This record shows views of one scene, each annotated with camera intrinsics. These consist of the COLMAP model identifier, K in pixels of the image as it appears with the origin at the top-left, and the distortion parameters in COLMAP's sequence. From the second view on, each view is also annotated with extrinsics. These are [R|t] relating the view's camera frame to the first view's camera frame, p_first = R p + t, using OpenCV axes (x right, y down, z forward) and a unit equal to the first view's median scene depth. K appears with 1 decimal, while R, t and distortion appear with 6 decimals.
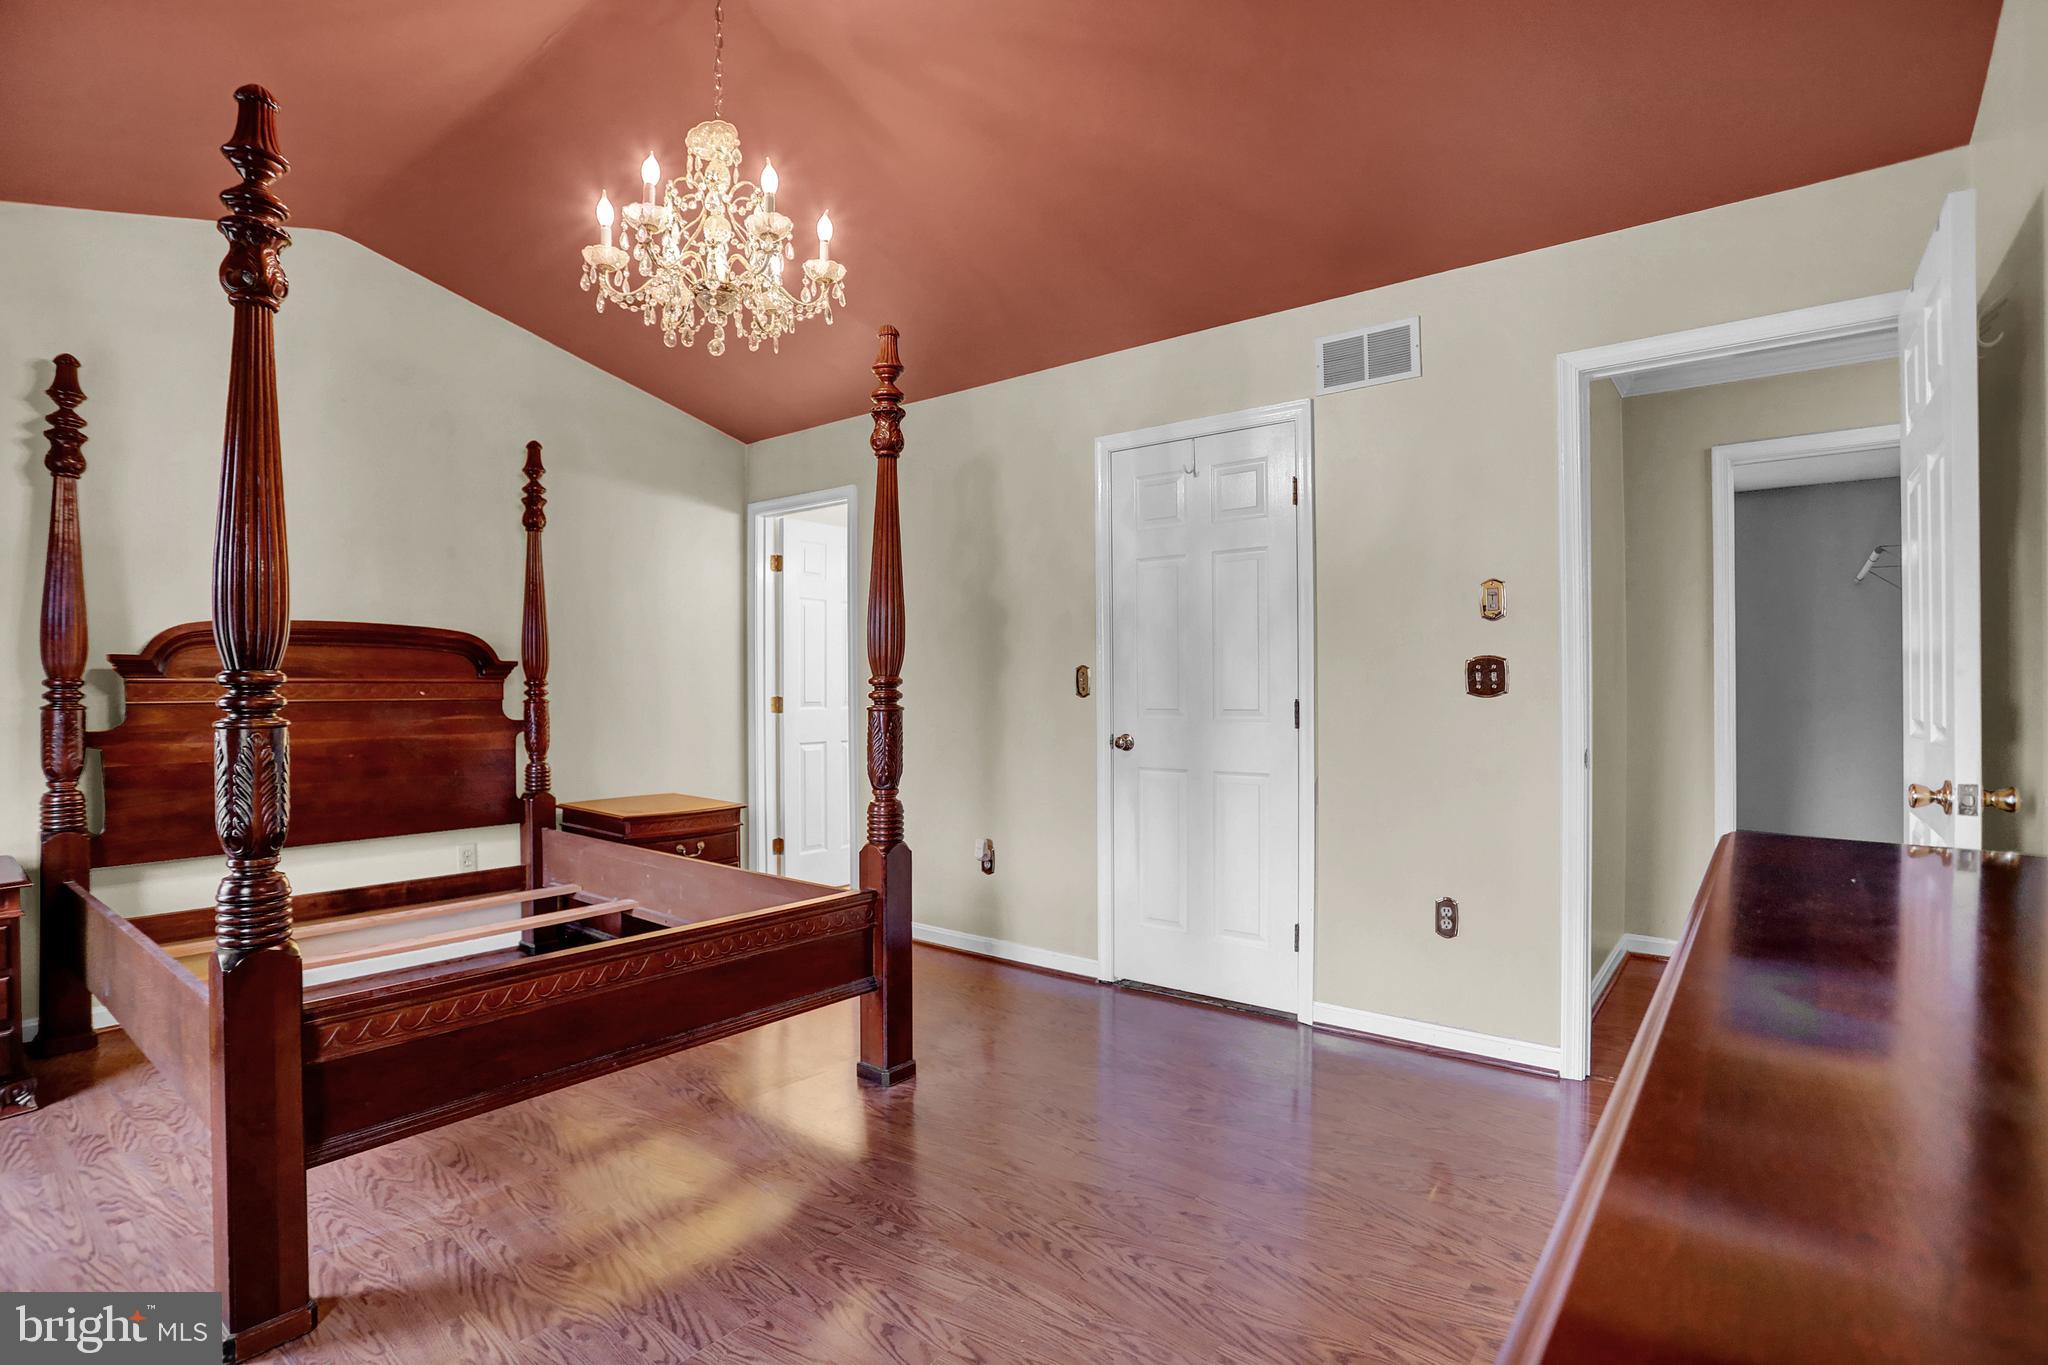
lens RADIAL K [[1048.2, 0, 1024.0], [0, 1048.2, 682.5], [0, 0, 1]] dist [-0.001056, -0.000009]
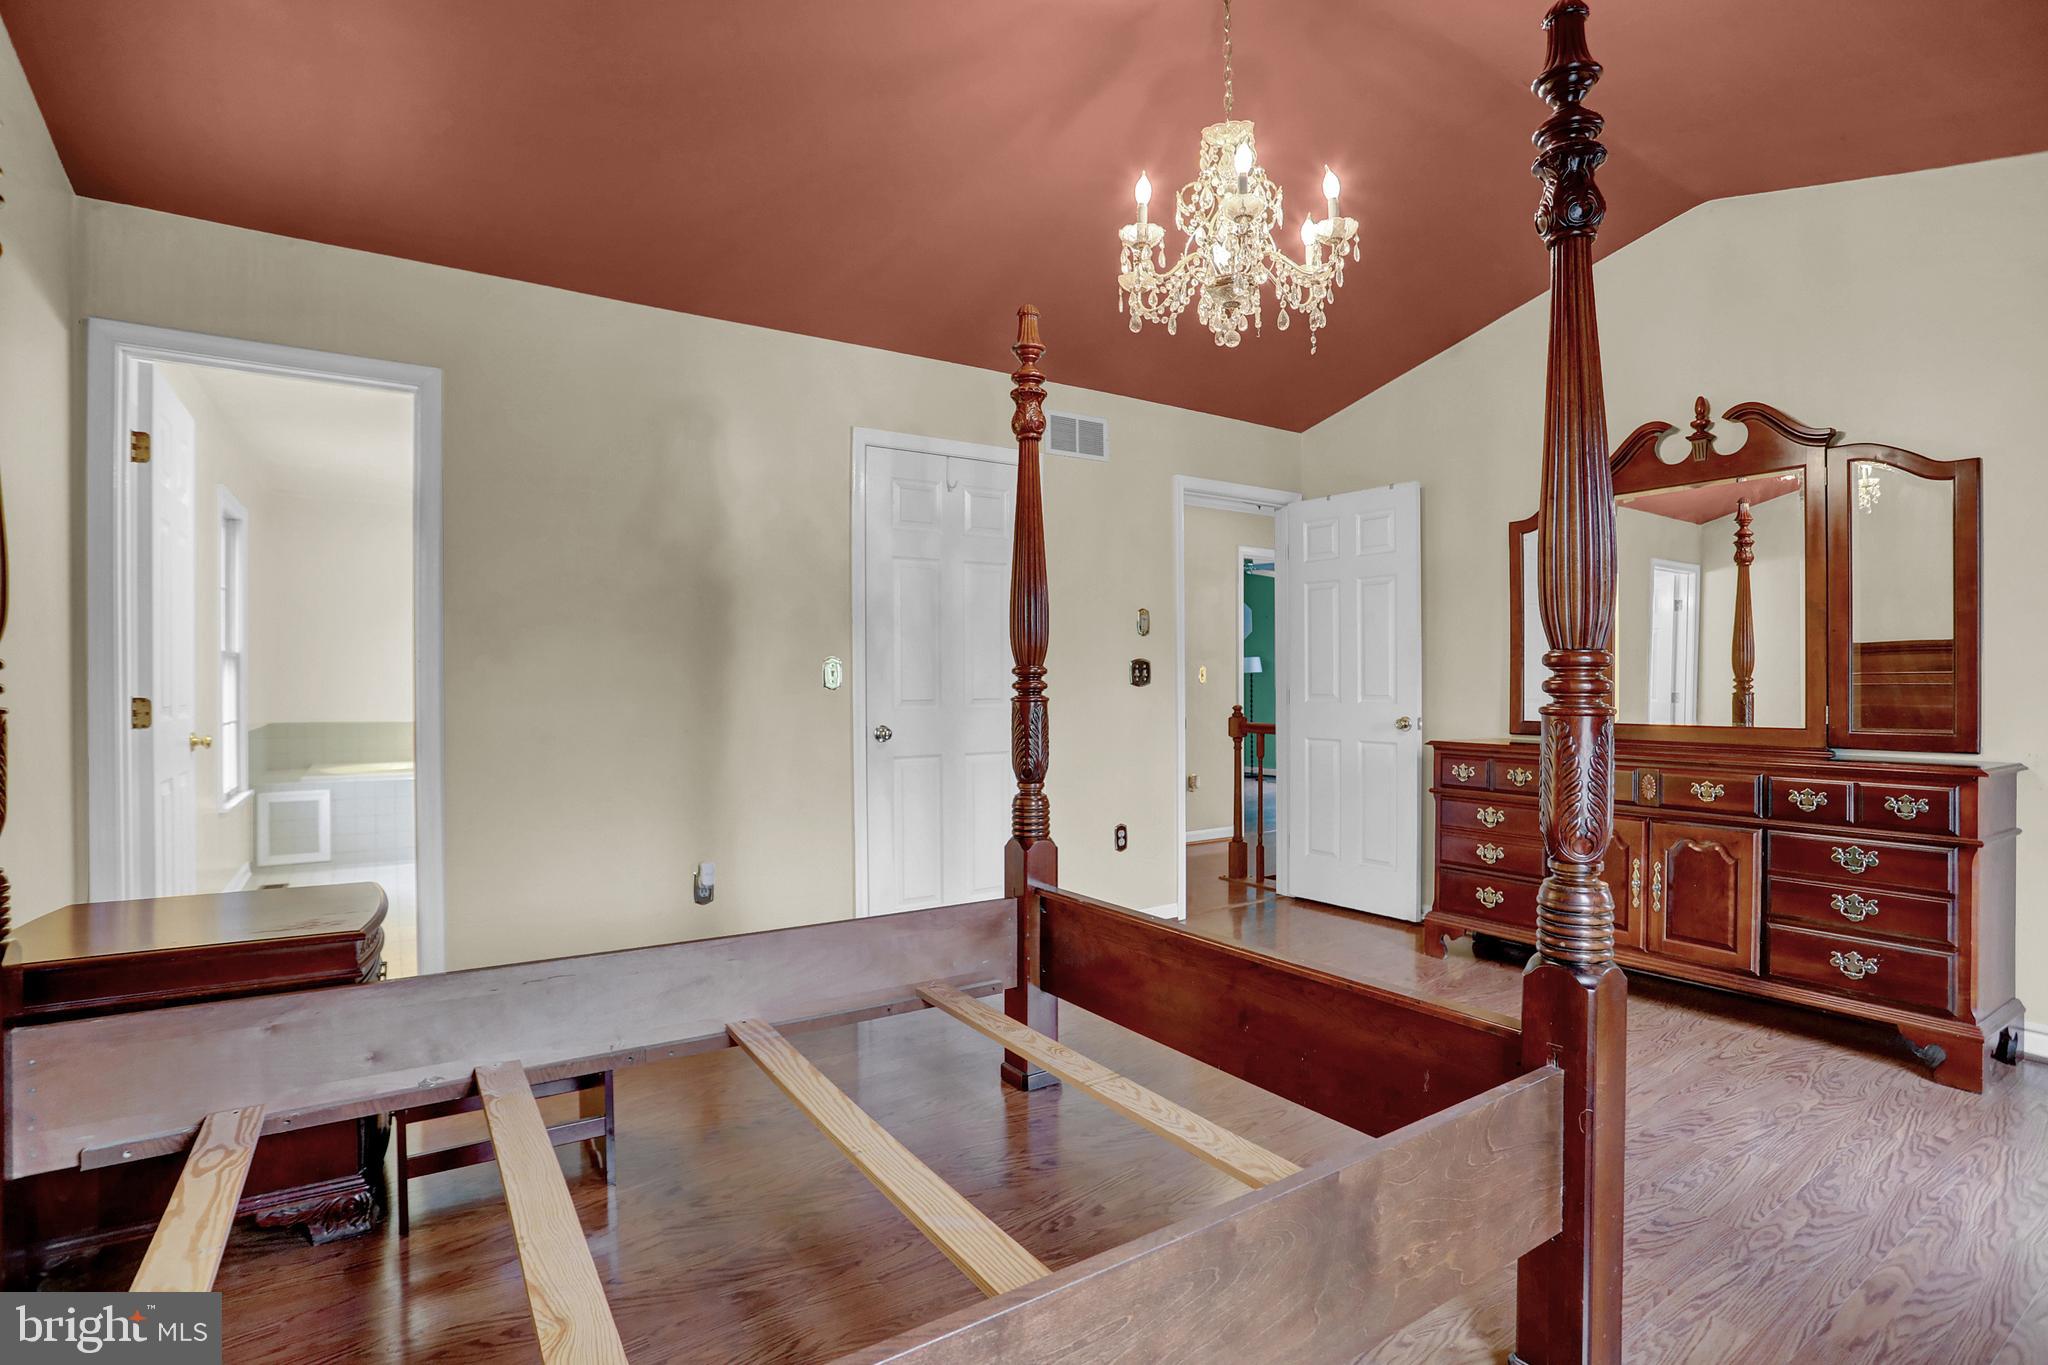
lens RADIAL K [[985.5, 0, 1024.0], [0, 985.5, 682.5], [0, 0, 1]] dist [-0.006689, -0.000355]
pose [[0.307497, 0.002084, 0.951547, -0.951359], [-0.000473, 0.999998, -0.002037, 0.010863], [-0.951549, 0.000177, 0.307497, 0.709257]]
